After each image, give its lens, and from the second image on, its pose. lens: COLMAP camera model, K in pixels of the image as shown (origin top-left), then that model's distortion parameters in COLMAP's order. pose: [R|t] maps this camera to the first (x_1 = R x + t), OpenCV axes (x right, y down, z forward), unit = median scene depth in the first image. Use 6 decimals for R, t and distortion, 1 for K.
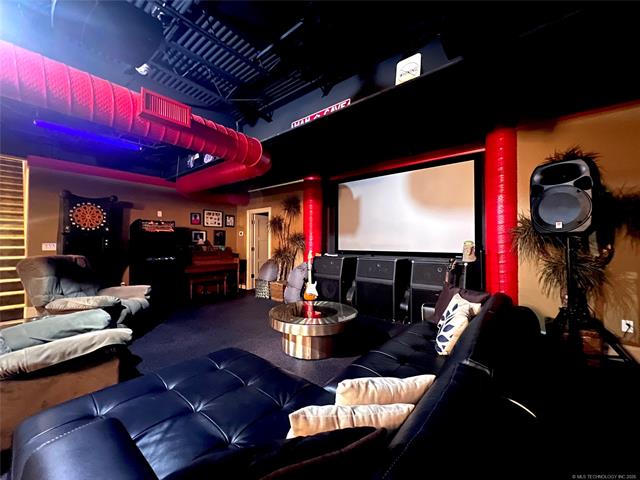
lens RADIAL K [[256.3, 0, 320.4], [0, 256.3, 239.3], [0, 0, 1]] dist [-0.000626, -0.000011]
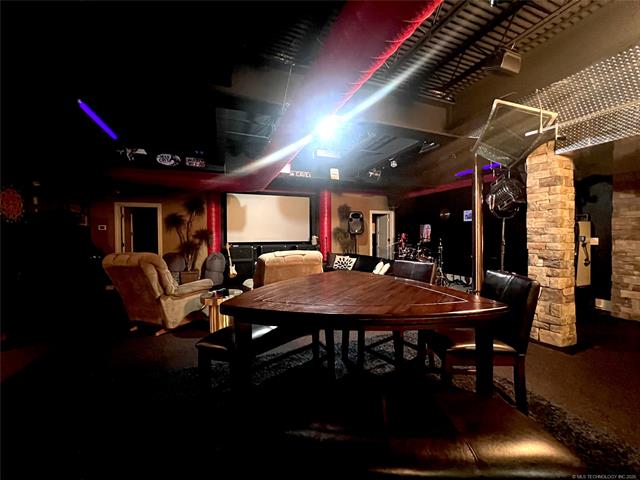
lens RADIAL K [[258.8, 0, 319.0], [0, 258.8, 238.6], [0, 0, 1]] dist [0.000170, 0.000008]
pose [[0.486217, -0.019902, 0.873611, -0.907002], [-0.012523, 0.999479, 0.029739, -0.025241], [-0.873748, -0.025400, 0.485715, -0.098390]]
